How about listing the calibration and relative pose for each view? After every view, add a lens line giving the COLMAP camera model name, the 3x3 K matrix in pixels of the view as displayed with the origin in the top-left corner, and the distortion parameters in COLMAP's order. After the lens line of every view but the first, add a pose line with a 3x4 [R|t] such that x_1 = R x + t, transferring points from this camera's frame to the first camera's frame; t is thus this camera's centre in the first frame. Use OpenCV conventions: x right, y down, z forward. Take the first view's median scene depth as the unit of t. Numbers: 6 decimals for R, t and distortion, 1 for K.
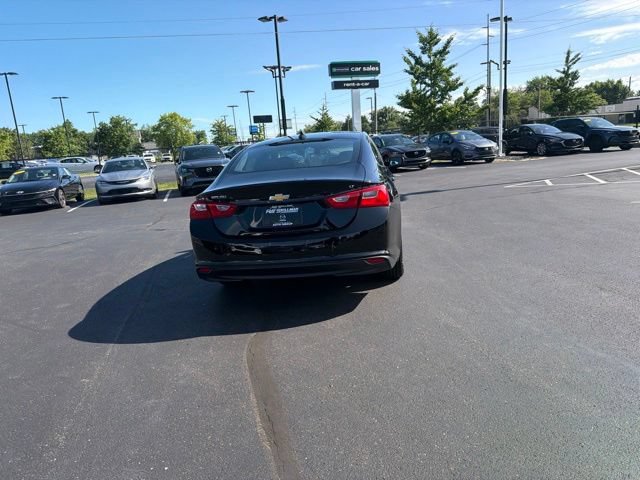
lens RADIAL K [[452.1, 0, 323.4], [0, 452.1, 245.0], [0, 0, 1]] dist [0.048311, -0.057119]
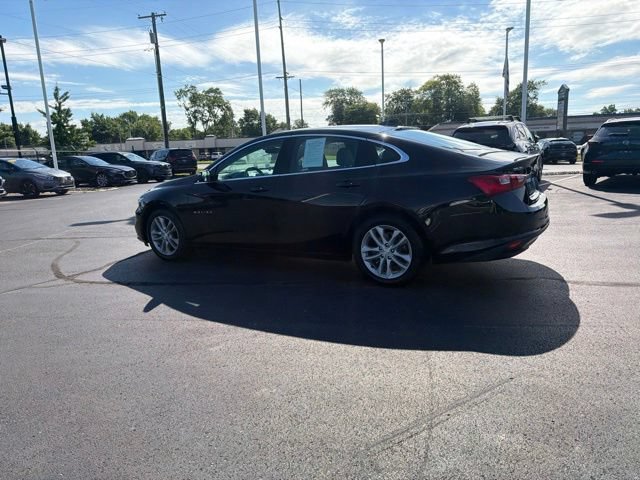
lens RADIAL K [[452.1, 0, 323.3], [0, 452.1, 243.4], [0, 0, 1]] dist [0.048311, -0.057119]
pose [[0.412284, -0.125555, 0.902362, -0.198815], [0.212179, 0.976455, 0.038921, -0.010881], [-0.886003, 0.175416, 0.429217, 0.143677]]
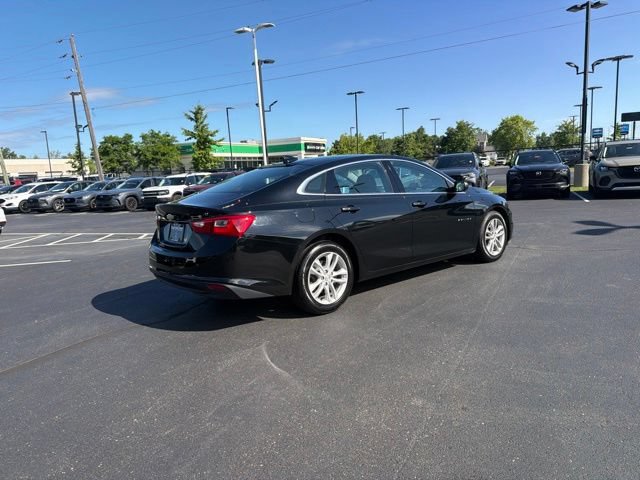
lens RADIAL K [[452.1, 0, 321.6], [0, 452.1, 242.1], [0, 0, 1]] dist [0.048311, -0.057119]
pose [[0.736538, 0.140001, -0.661749, 0.139829], [-0.147130, 0.988080, 0.045281, -0.021661], [0.660200, 0.064012, 0.748357, 0.053736]]
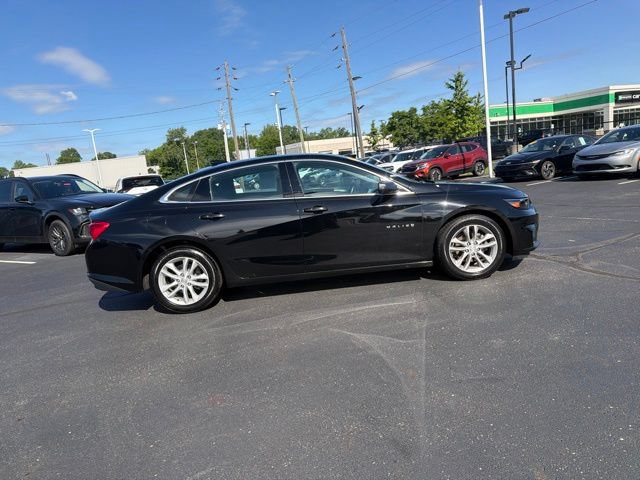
lens RADIAL K [[452.1, 0, 321.5], [0, 452.1, 242.5], [0, 0, 1]] dist [0.048311, -0.057119]
pose [[0.168483, 0.226645, -0.959294, 0.213984], [-0.116184, 0.970989, 0.209002, -0.061172], [0.978833, 0.076241, 0.189928, 0.201937]]
